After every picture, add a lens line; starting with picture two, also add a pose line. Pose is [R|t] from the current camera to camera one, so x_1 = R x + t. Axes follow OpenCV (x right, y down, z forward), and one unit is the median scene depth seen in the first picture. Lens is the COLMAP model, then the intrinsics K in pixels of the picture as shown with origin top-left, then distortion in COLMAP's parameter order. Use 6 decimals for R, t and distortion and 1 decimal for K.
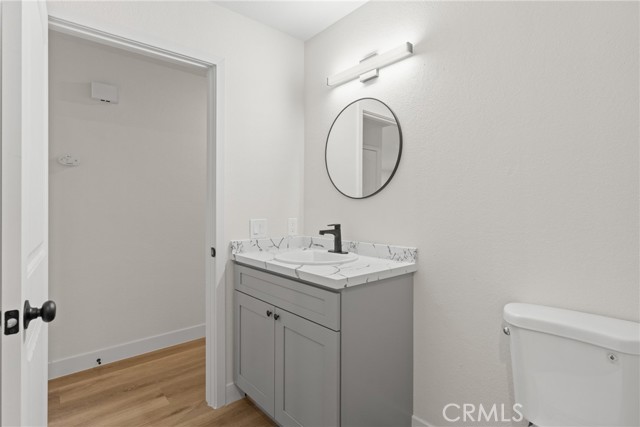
lens RADIAL K [[325.2, 0, 320.0], [0, 325.2, 213.5], [0, 0, 1]] dist [0.000478, 0.000010]
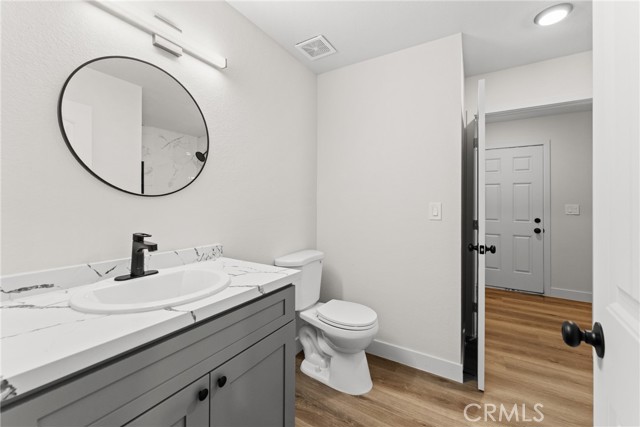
lens RADIAL K [[257.0, 0, 319.5], [0, 257.0, 206.4], [0, 0, 1]] dist [-0.000261, -0.000080]
pose [[-0.316310, -0.003902, 0.948648, -0.617193], [0.005064, 0.999970, 0.005802, -0.024457], [-0.948642, 0.006639, -0.316281, 0.897243]]
